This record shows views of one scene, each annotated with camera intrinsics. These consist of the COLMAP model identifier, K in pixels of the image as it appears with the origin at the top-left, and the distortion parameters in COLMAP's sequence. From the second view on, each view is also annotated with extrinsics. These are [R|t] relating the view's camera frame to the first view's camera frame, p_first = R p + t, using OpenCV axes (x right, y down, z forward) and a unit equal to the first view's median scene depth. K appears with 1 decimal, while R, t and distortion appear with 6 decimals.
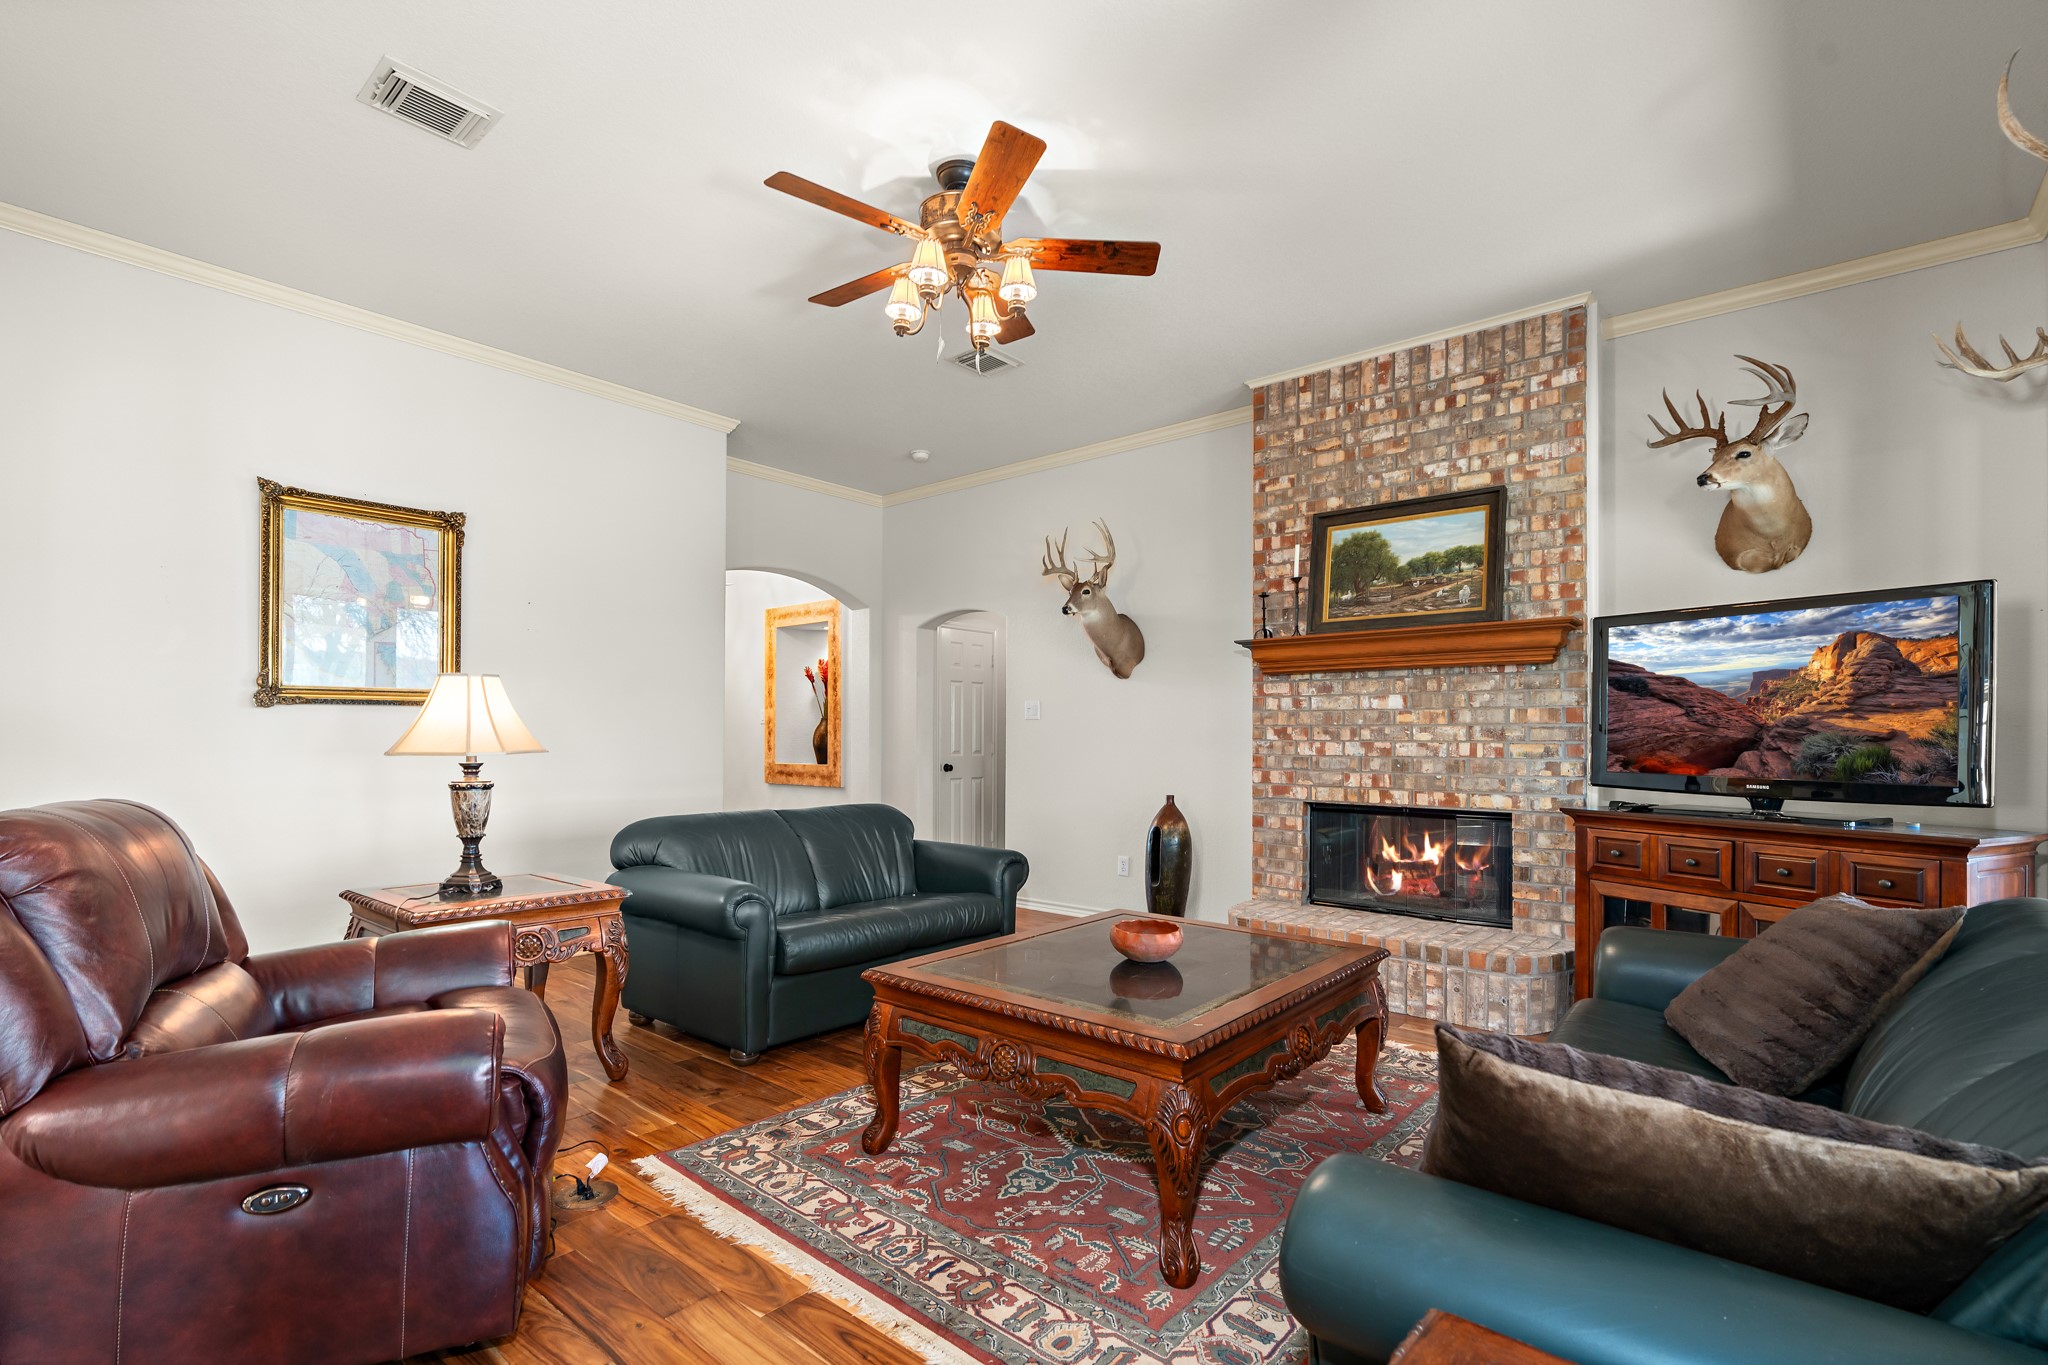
lens RADIAL K [[932.7, 0, 972.4], [0, 932.7, 727.2], [0, 0, 1]] dist [-0.002540, -0.000167]
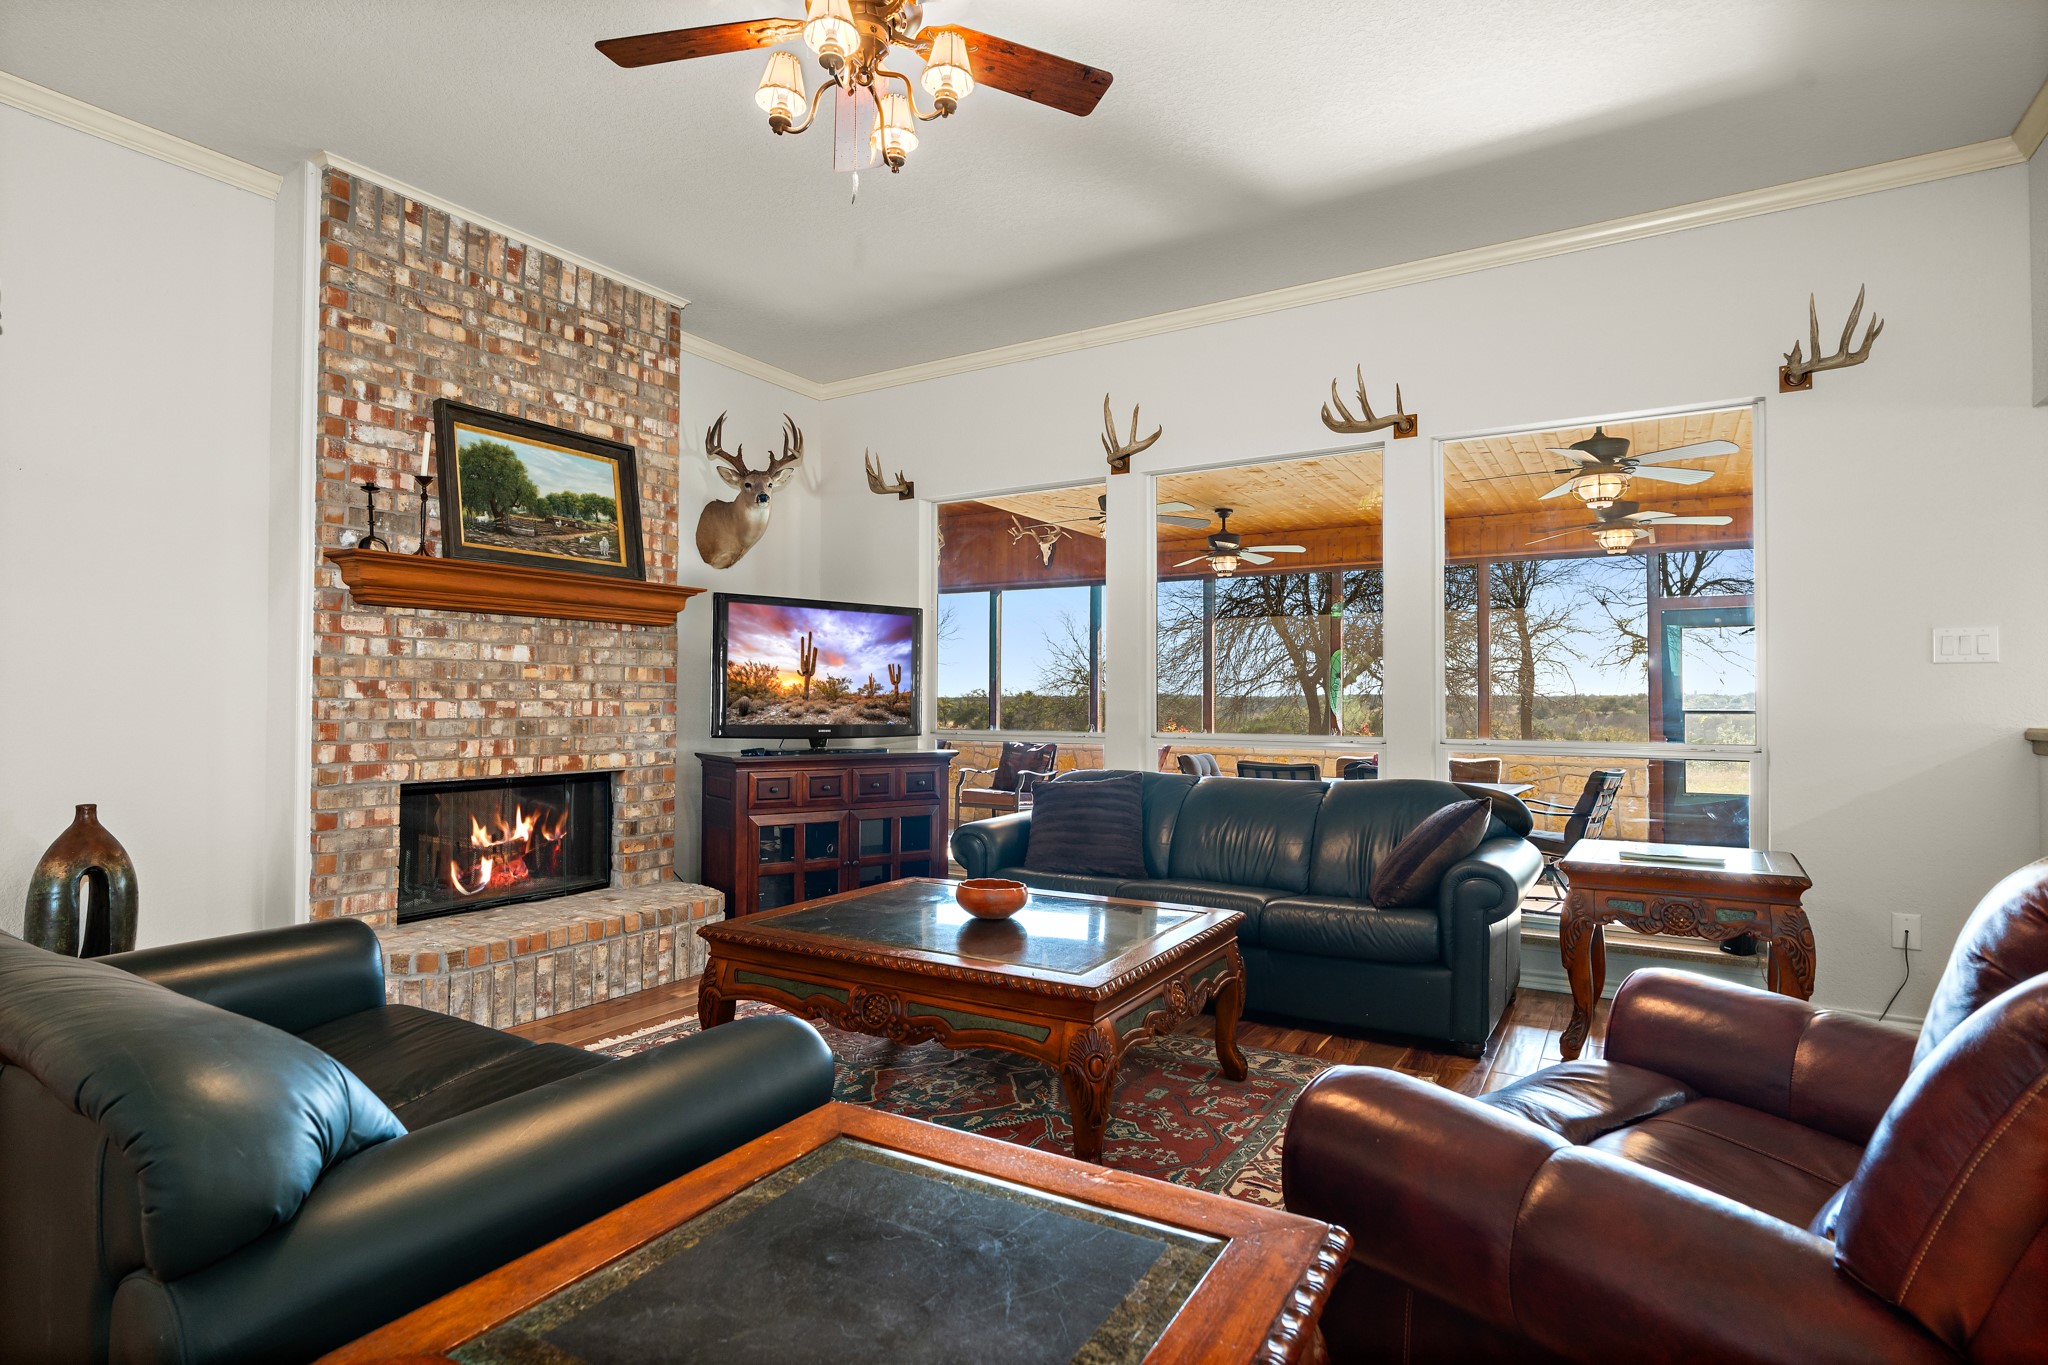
lens RADIAL K [[1050.8, 0, 1029.7], [0, 1050.8, 684.7], [0, 0, 1]] dist [0.002376, 0.000055]
pose [[-0.185748, 0.017123, 0.982448, -0.573543], [-0.004968, 0.999819, -0.018366, 0.016424], [-0.982585, -0.008293, -0.185629, 0.719601]]
